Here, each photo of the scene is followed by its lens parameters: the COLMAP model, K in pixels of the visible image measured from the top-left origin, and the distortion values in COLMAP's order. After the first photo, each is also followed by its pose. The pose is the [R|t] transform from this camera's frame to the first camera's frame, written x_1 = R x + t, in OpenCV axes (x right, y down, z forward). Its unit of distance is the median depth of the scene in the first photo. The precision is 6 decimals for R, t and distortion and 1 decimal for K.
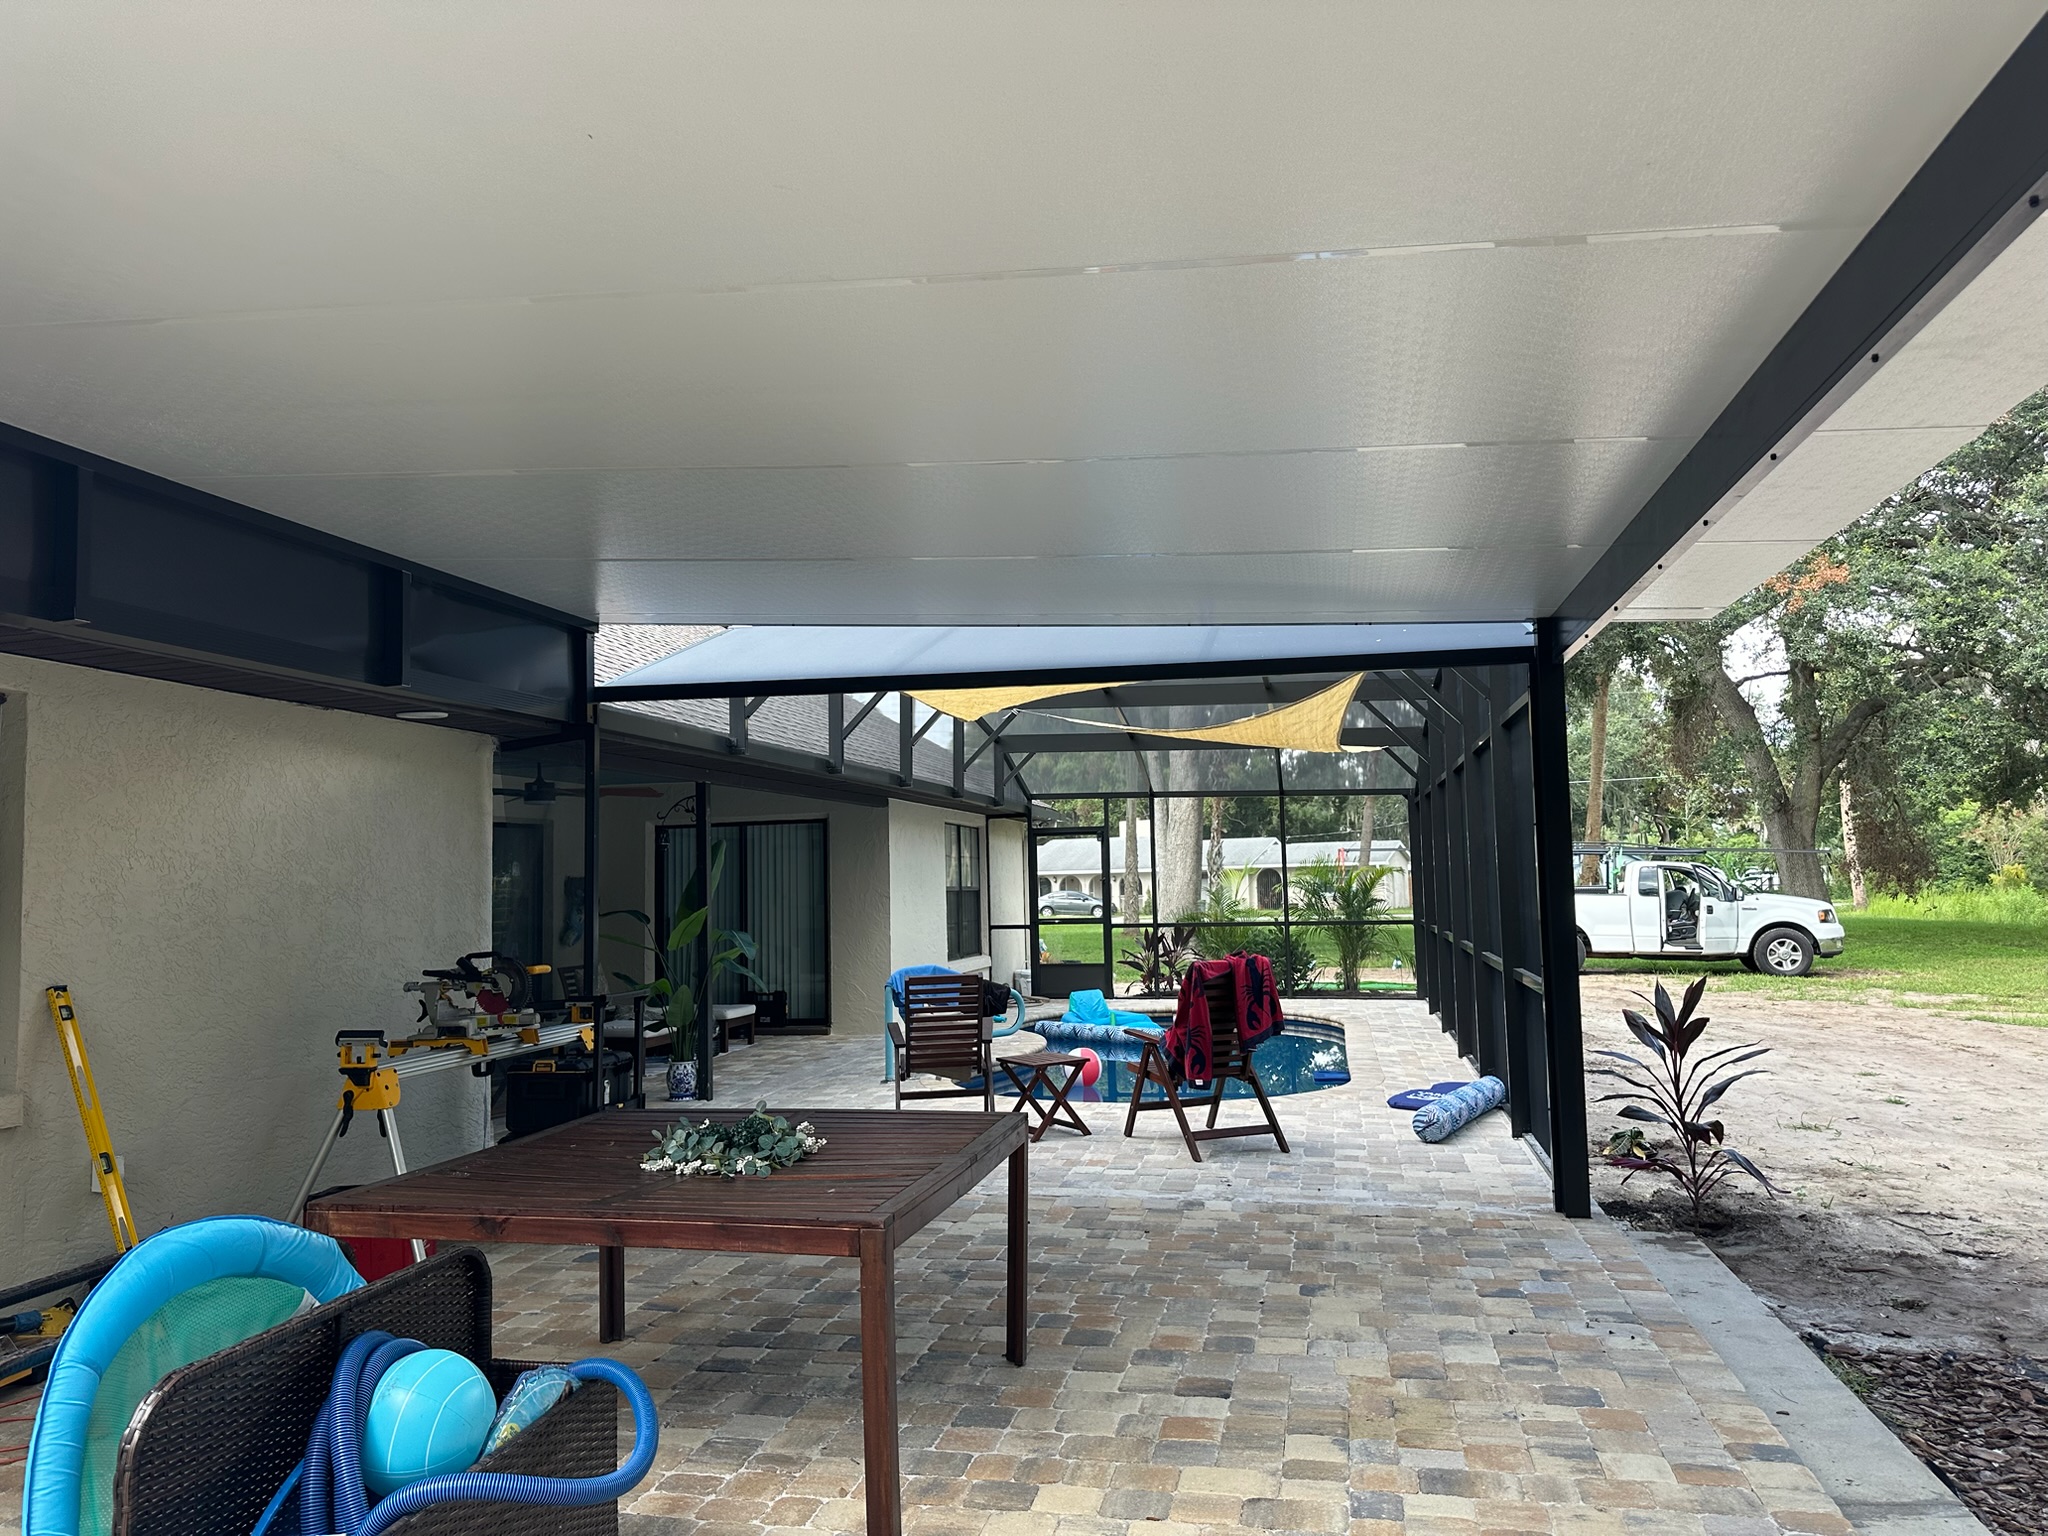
lens RADIAL K [[1450.4, 0, 1035.0], [0, 1450.4, 778.2], [0, 0, 1]] dist [0.026054, -0.031430]
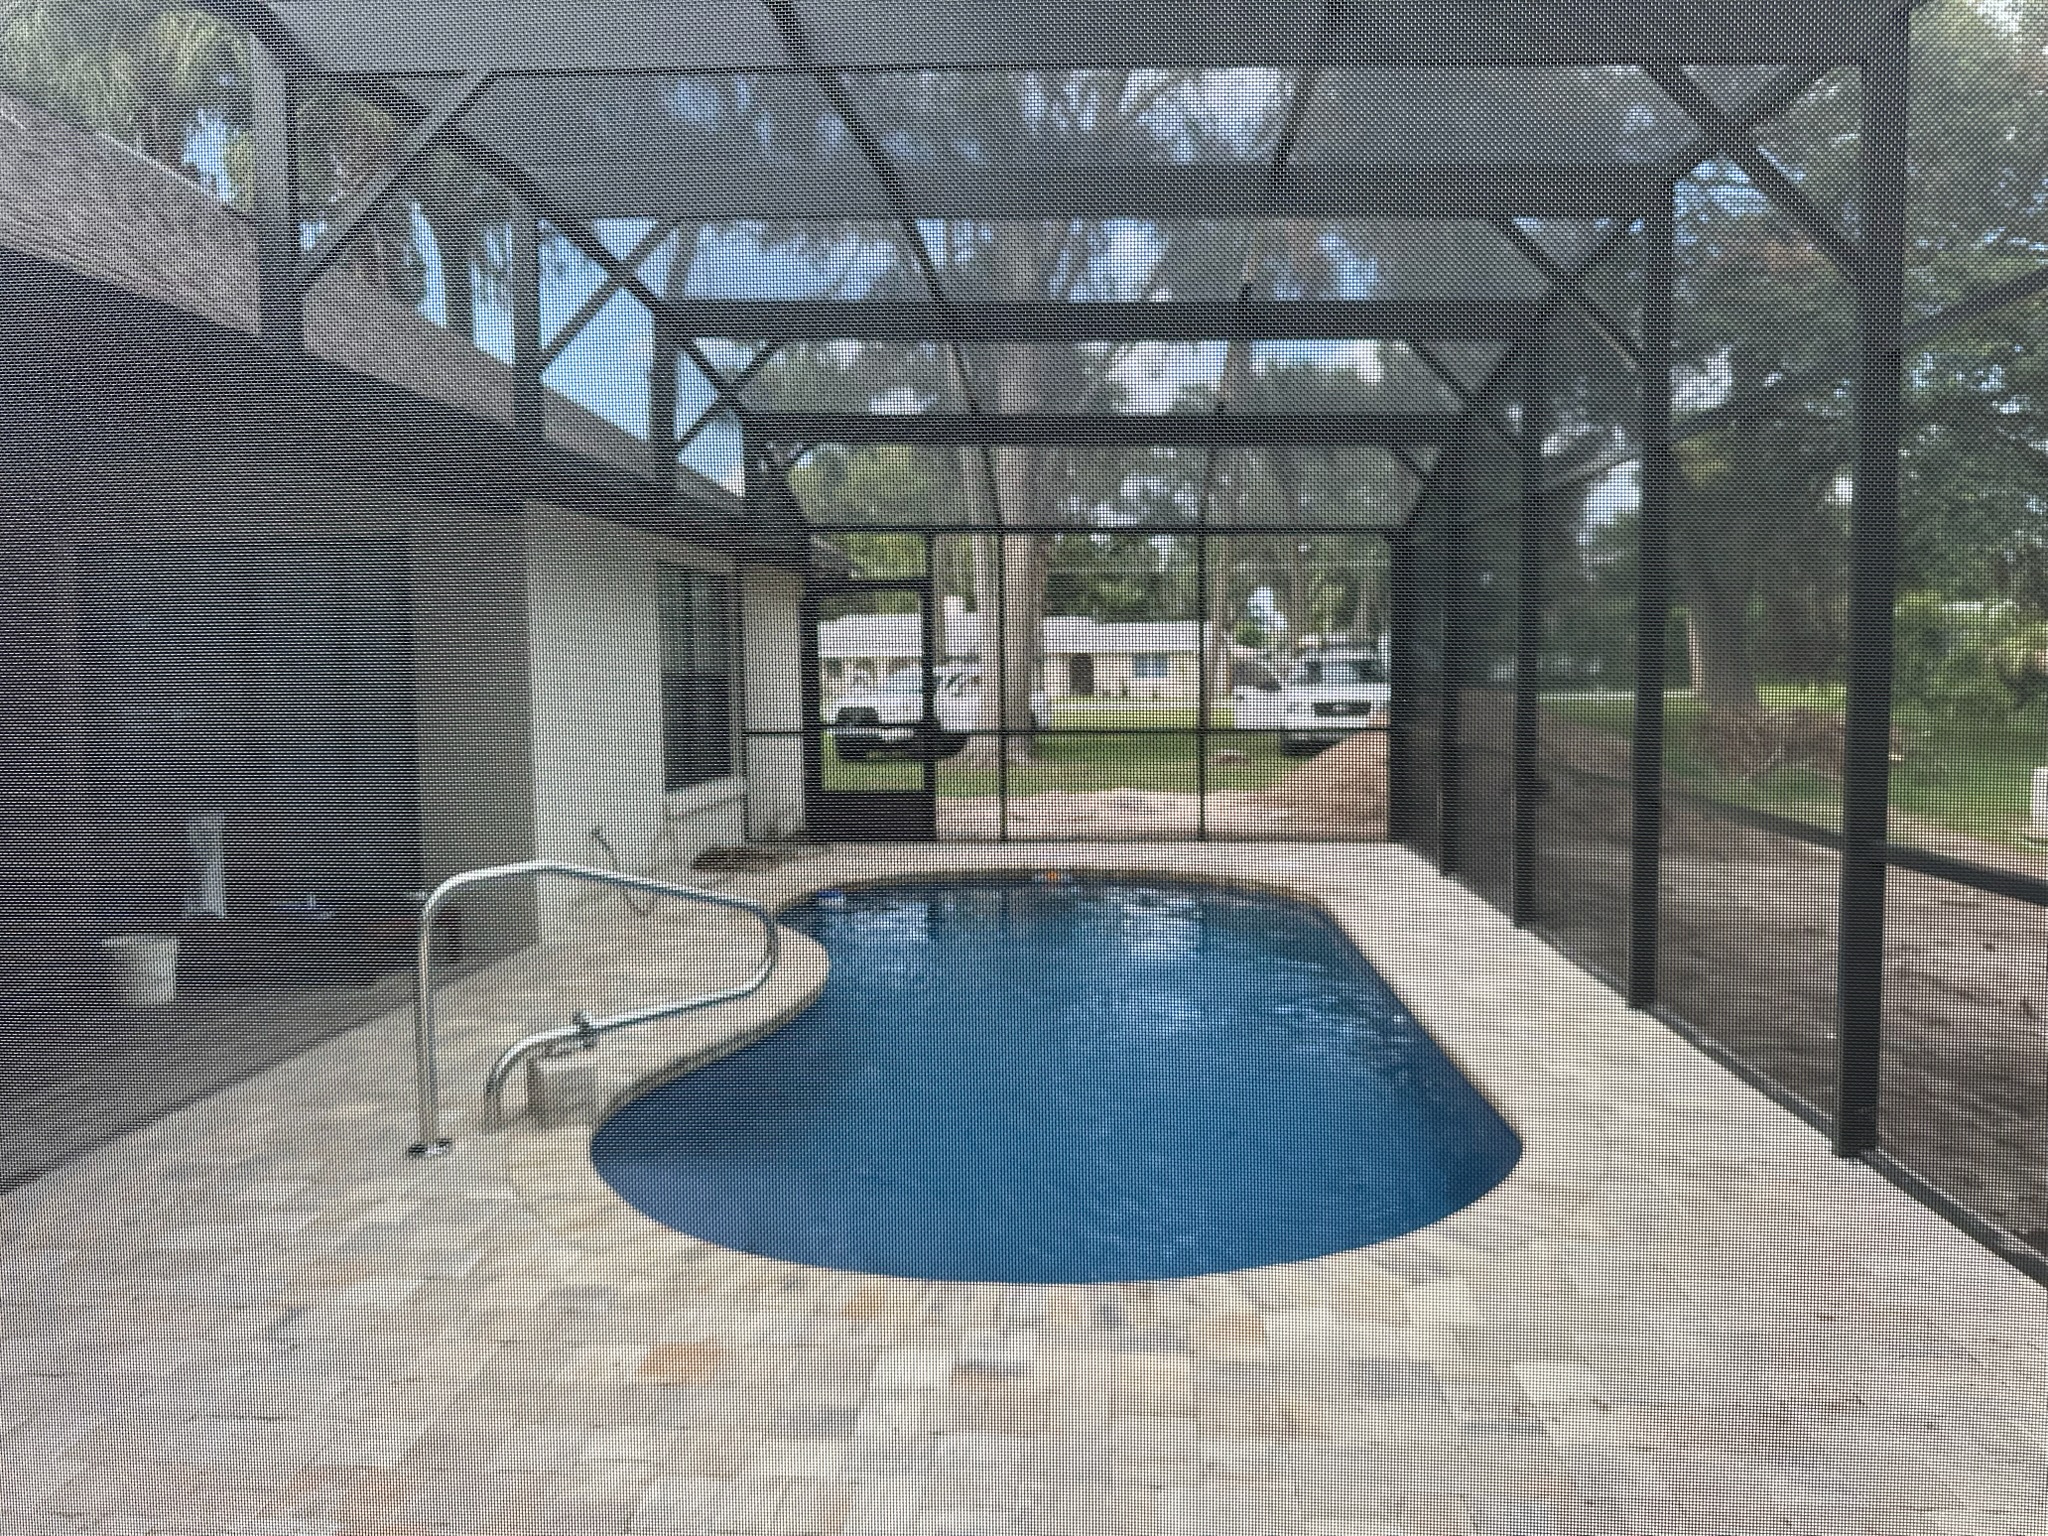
lens RADIAL K [[1450.4, 0, 1035.0], [0, 1450.4, 778.2], [0, 0, 1]] dist [0.026054, -0.031430]
pose [[0.988583, 0.000059, 0.150675, -0.001249], [-0.022675, 0.988670, 0.148382, 0.053688], [-0.148959, -0.150104, 0.977384, 0.785737]]
